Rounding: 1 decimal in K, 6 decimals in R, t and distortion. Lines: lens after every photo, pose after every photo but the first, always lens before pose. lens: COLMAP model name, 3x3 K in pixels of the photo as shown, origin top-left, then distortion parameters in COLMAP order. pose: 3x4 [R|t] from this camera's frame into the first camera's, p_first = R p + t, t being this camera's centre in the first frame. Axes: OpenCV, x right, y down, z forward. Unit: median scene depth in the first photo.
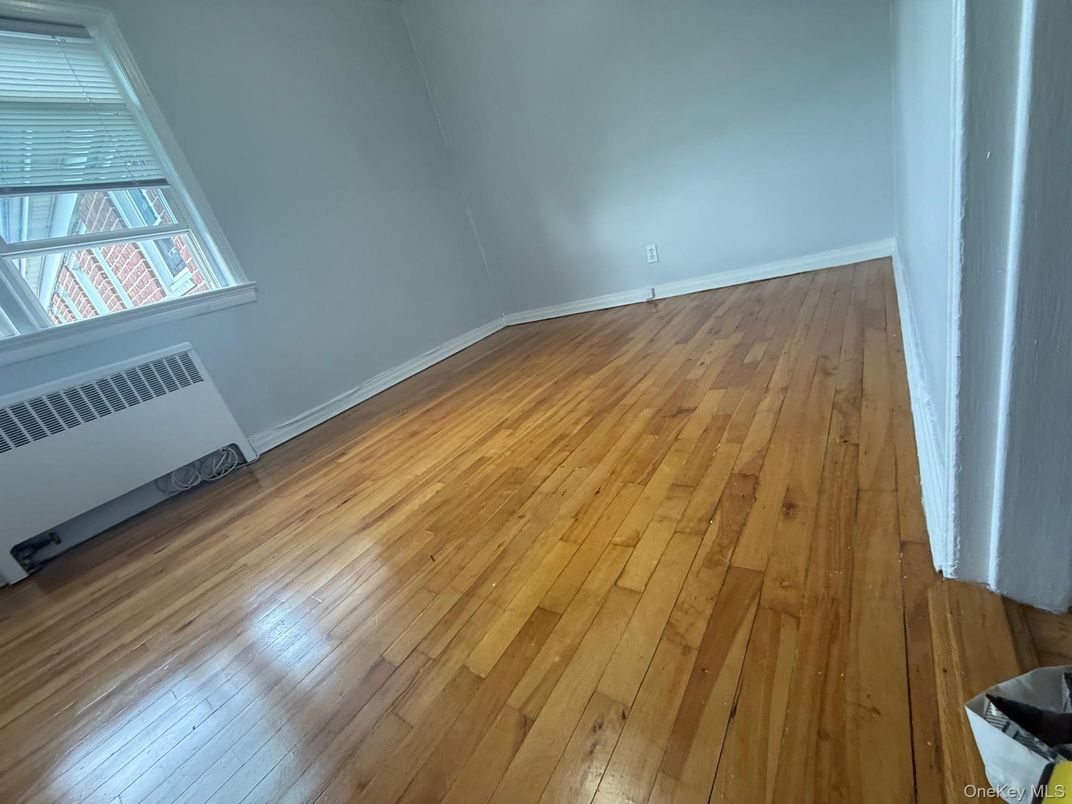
lens RADIAL K [[424.6, 0, 532.8], [0, 424.6, 401.9], [0, 0, 1]] dist [-0.000959, 0.000655]
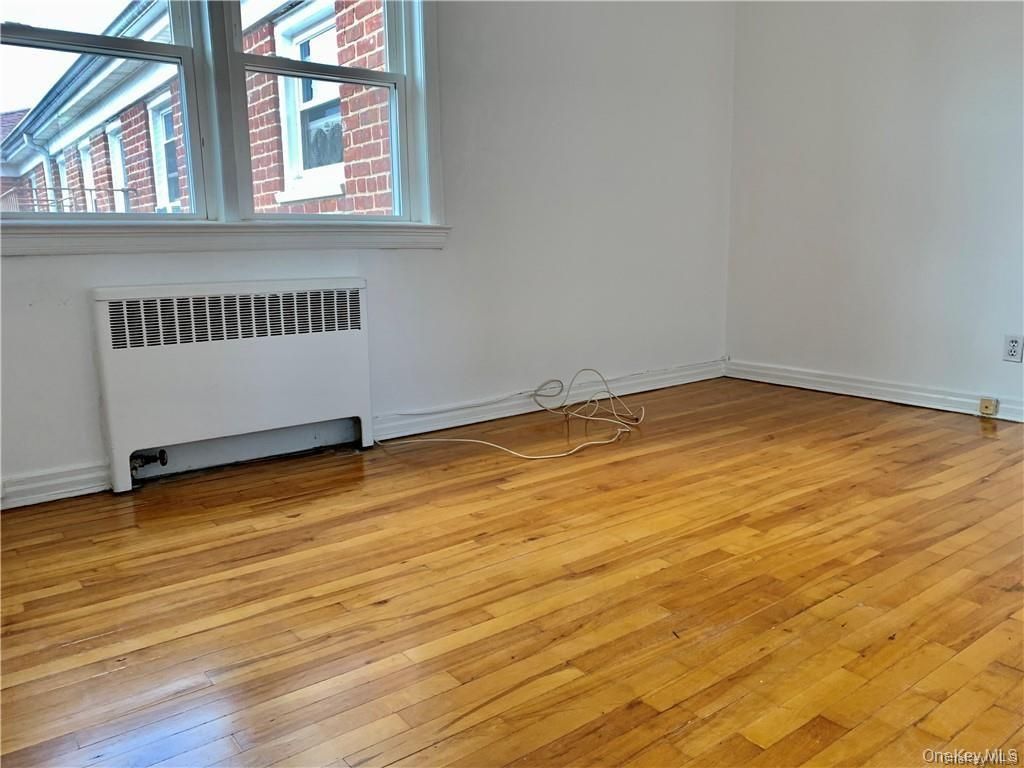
lens RADIAL K [[786.8, 0, 513.0], [0, 786.8, 379.4], [0, 0, 1]] dist [0.035507, -0.032495]
pose [[0.922285, 0.319052, -0.218166, -0.233640], [-0.343941, 0.934985, -0.086643, 0.088946], [0.176338, 0.154945, 0.972058, -0.465670]]
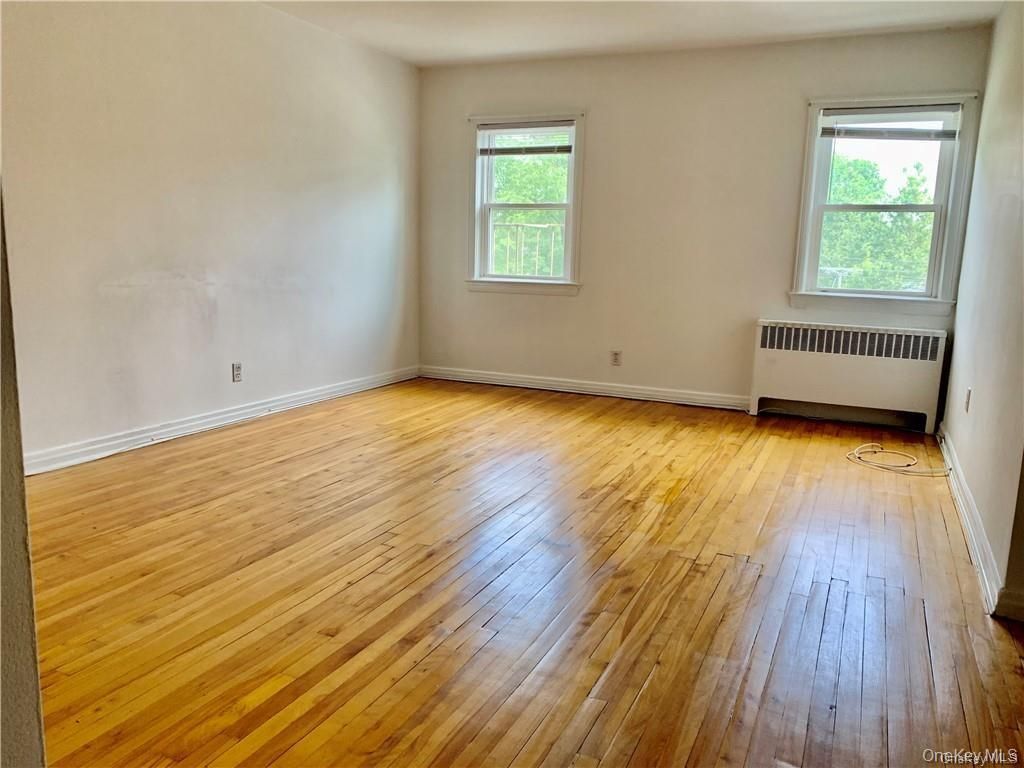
lens RADIAL K [[790.1, 0, 504.3], [0, 790.1, 386.2], [0, 0, 1]] dist [0.043480, -0.051485]
pose [[0.174654, 0.452430, -0.874530, 1.604444], [-0.411801, 0.840336, 0.352499, -0.461538], [0.894380, 0.298567, 0.333079, -1.178447]]
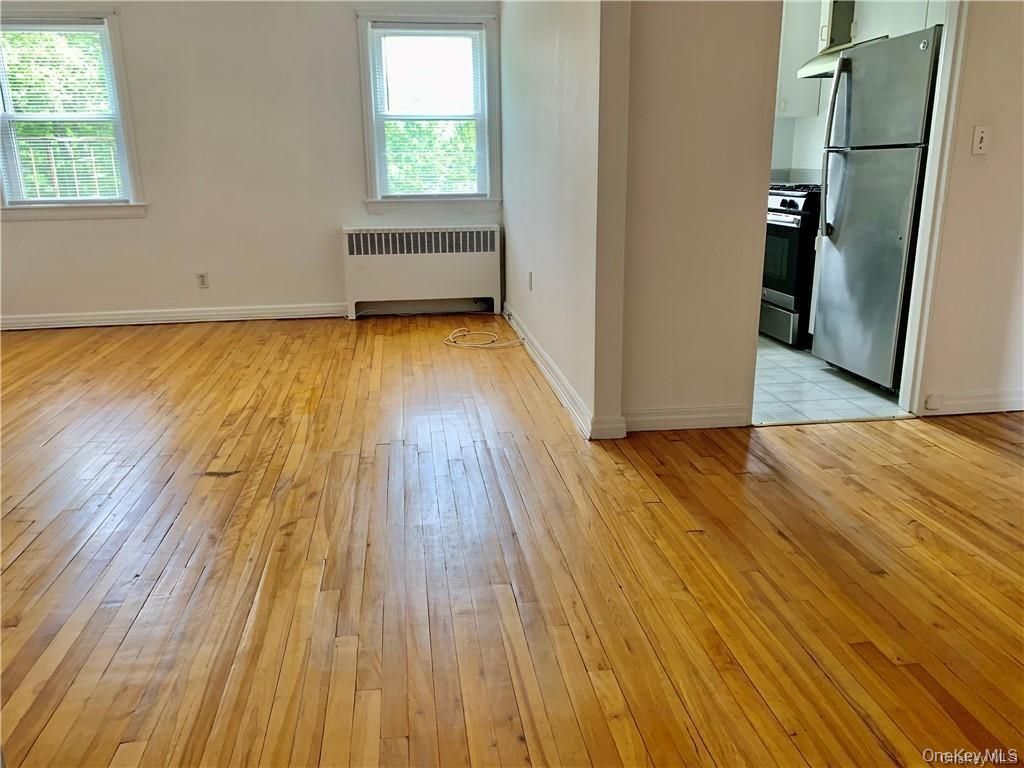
lens RADIAL K [[790.1, 0, 512.5], [0, 790.1, 381.5], [0, 0, 1]] dist [0.043480, -0.051485]
pose [[0.669830, 0.456320, -0.585747, 1.603586], [-0.423027, 0.882849, 0.204023, -0.389516], [0.610226, 0.111126, 0.784395, -1.419941]]
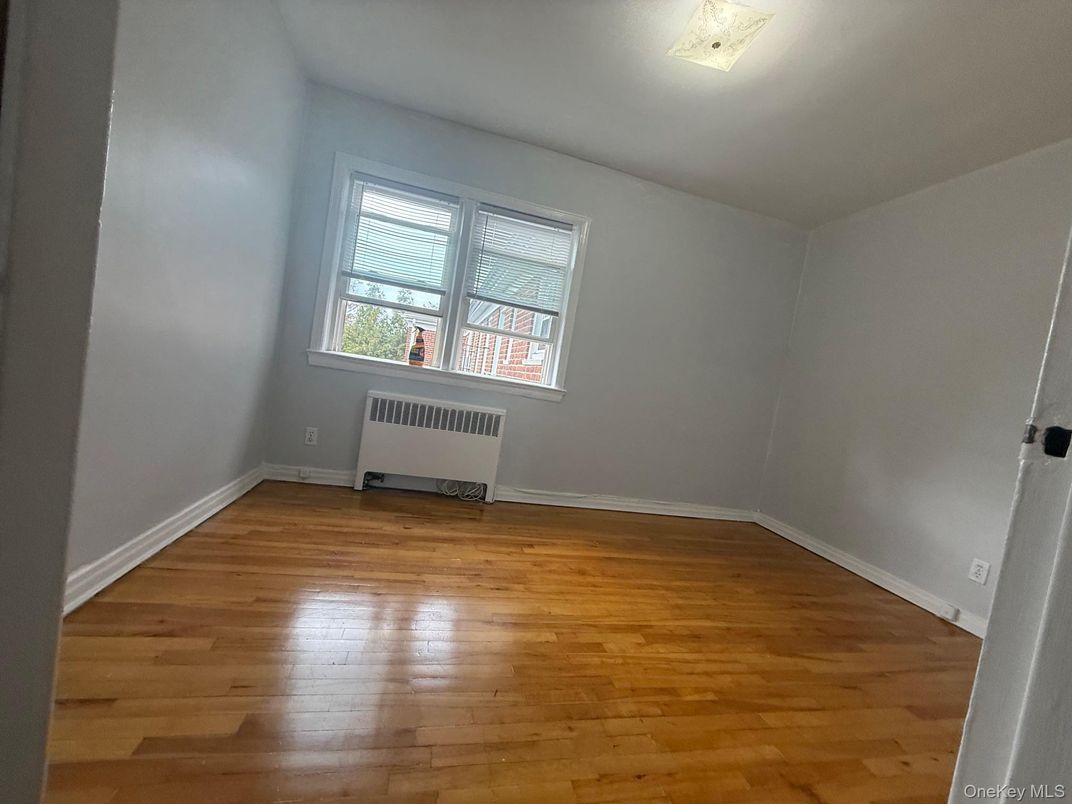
lens RADIAL K [[424.6, 0, 530.9], [0, 424.6, 397.9], [0, 0, 1]] dist [-0.000959, 0.000655]
pose [[0.667527, 0.433645, -0.605277, 0.136616], [-0.566101, 0.823624, -0.034244, -0.233588], [0.483671, 0.365506, 0.795278, -0.164982]]
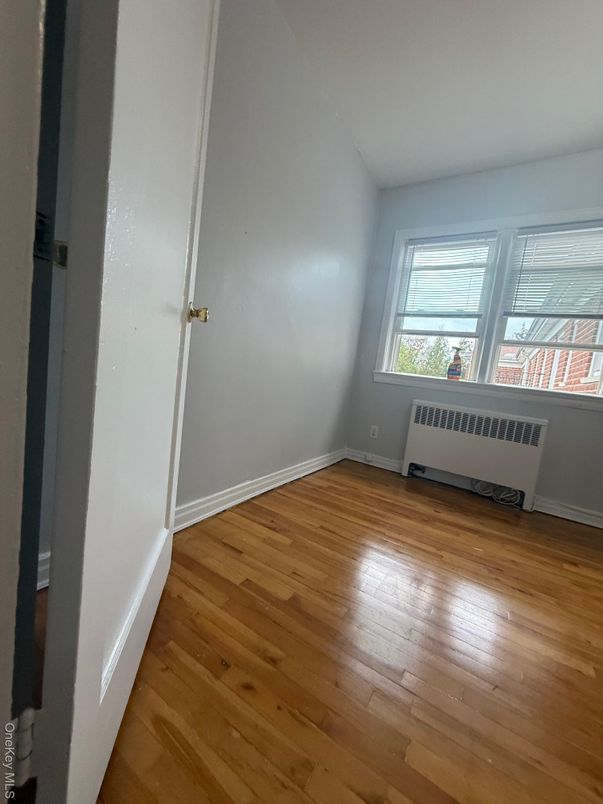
lens RADIAL K [[318.5, 0, 302.2], [0, 318.5, 398.0], [0, 0, 1]] dist [-0.000959, 0.000655]
pose [[0.042183, 0.384666, -0.922091, 0.162351], [-0.470339, 0.821897, 0.321351, -0.213254], [0.881477, 0.420139, 0.215594, -0.000527]]
